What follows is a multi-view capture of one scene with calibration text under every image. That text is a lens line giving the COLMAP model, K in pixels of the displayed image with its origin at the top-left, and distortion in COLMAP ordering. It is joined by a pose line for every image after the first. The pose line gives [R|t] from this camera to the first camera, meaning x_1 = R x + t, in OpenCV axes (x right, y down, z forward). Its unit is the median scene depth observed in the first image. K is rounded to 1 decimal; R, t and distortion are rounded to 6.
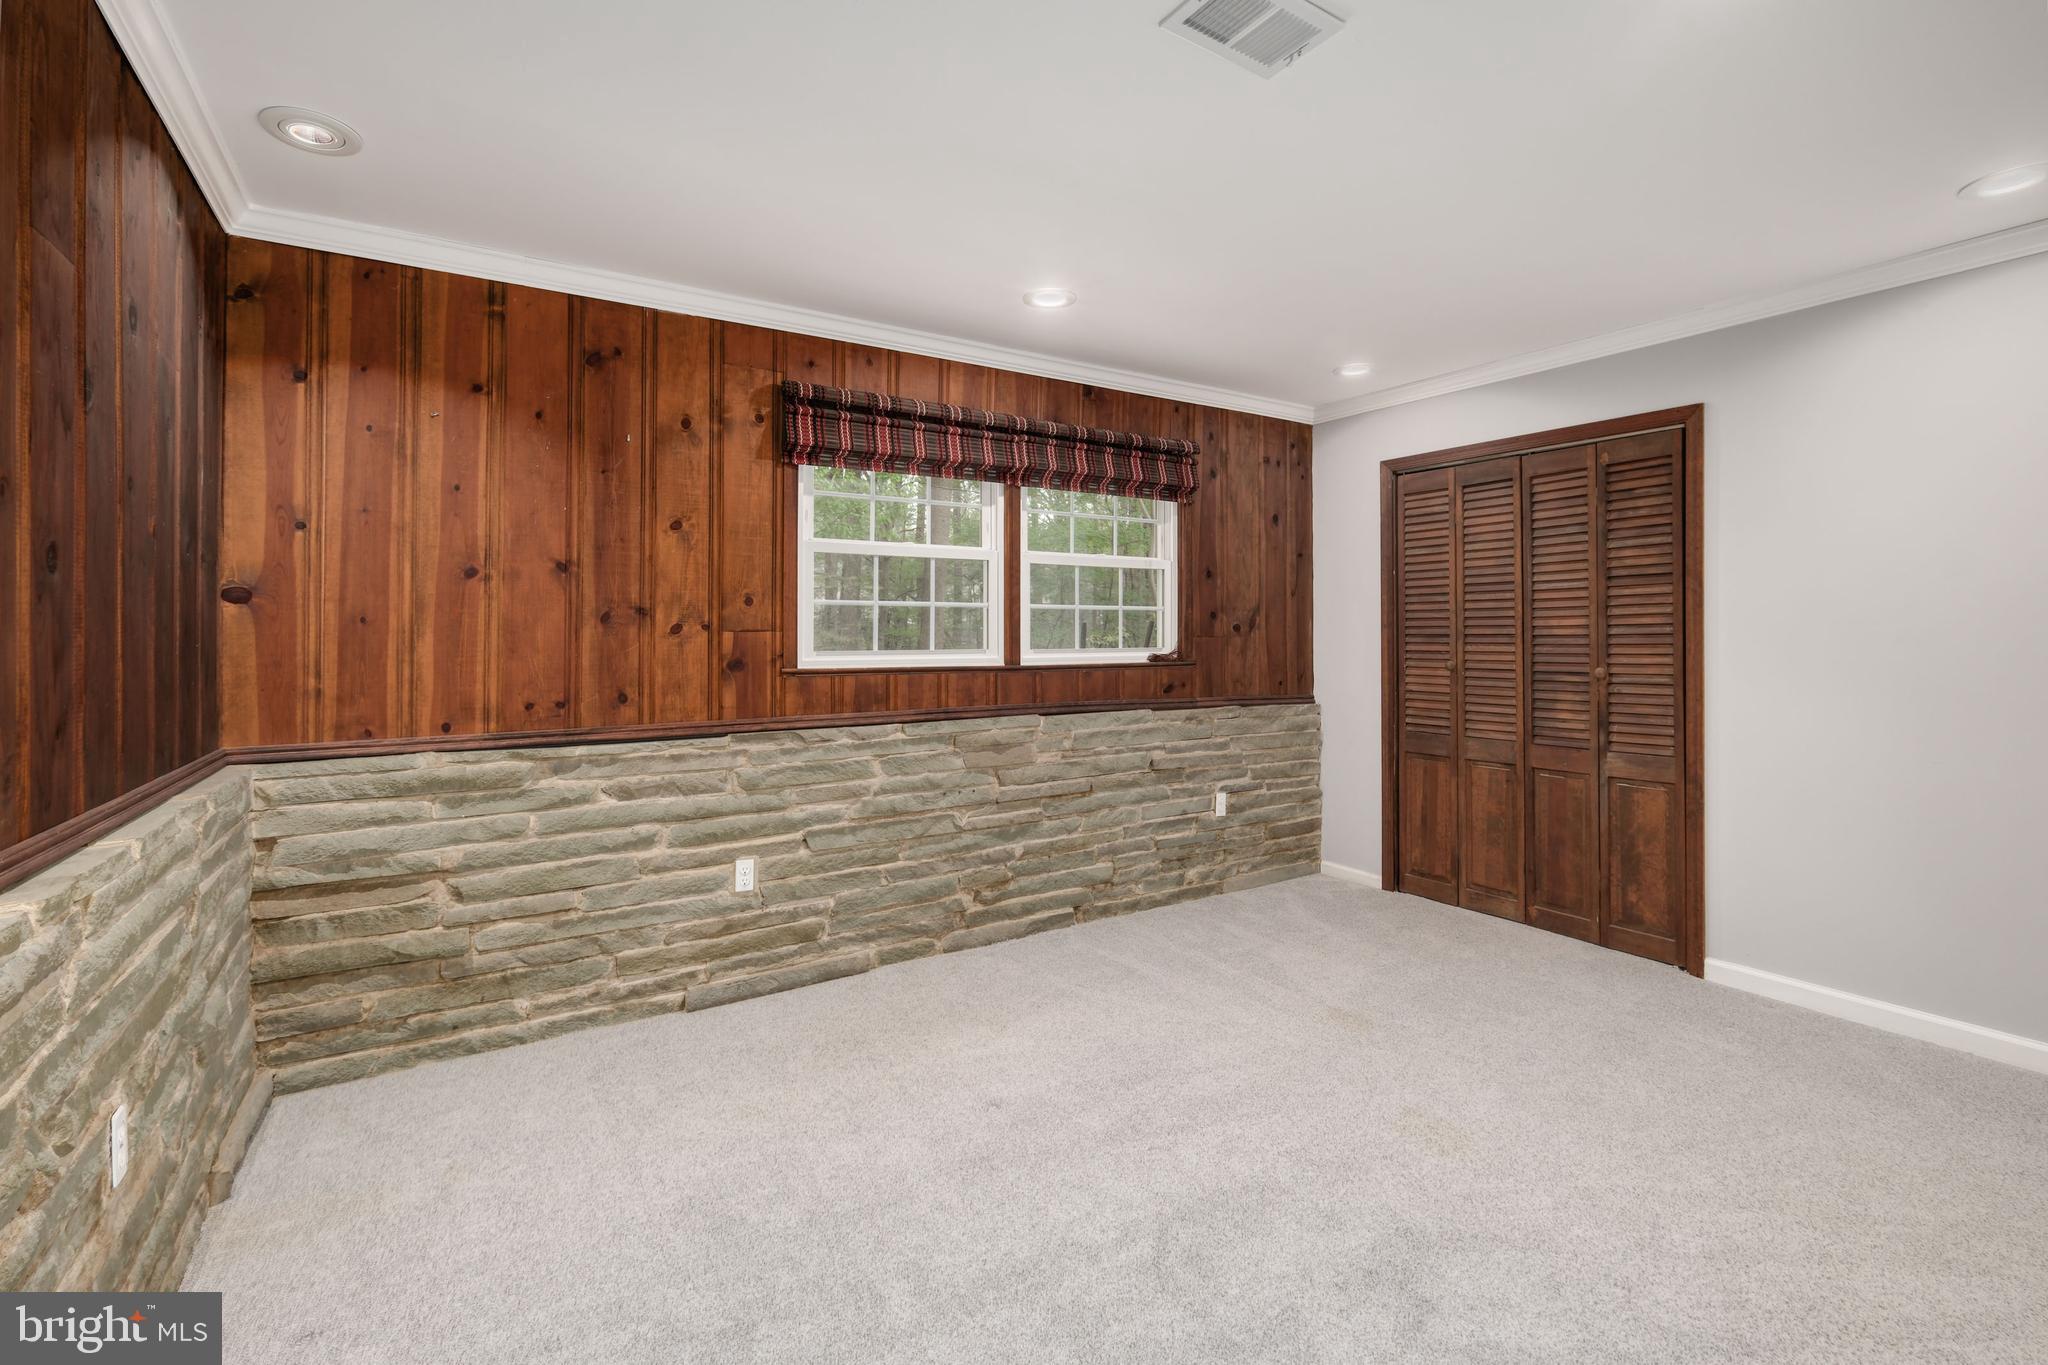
lens RADIAL K [[946.1, 0, 1032.4], [0, 946.1, 618.4], [0, 0, 1]] dist [-0.001011, -0.000390]
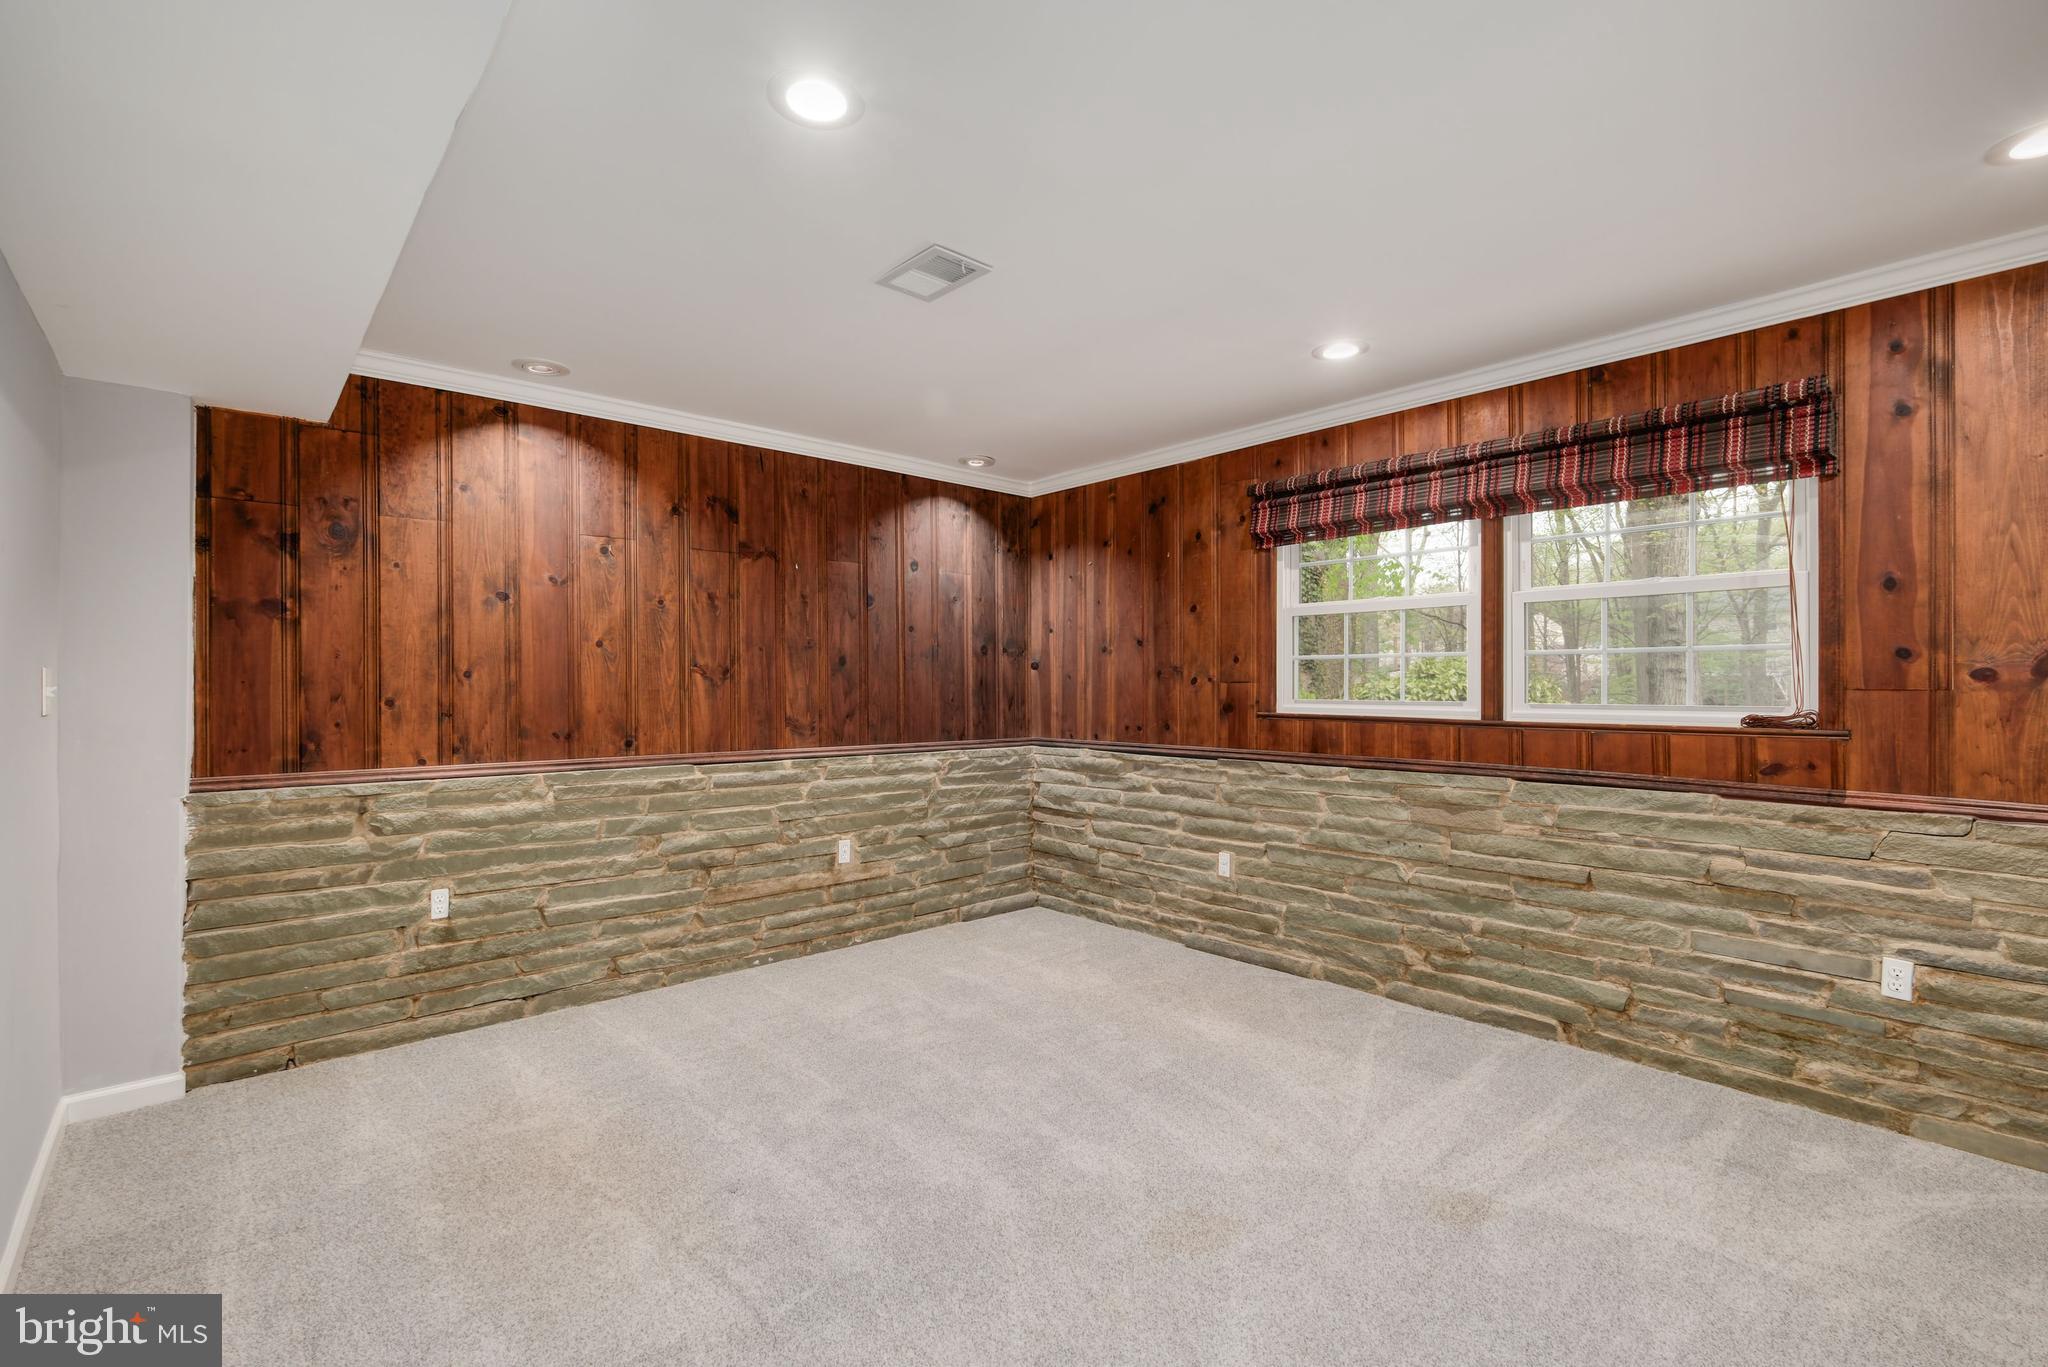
lens RADIAL K [[877.5, 0, 1024.0], [0, 877.5, 683.5], [0, 0, 1]] dist [-0.001178, -0.000259]
pose [[0.161400, -0.001662, -0.986888, 0.808486], [0.012455, 0.999922, 0.000353, 0.010029], [0.986811, -0.012349, 0.161408, 0.482241]]
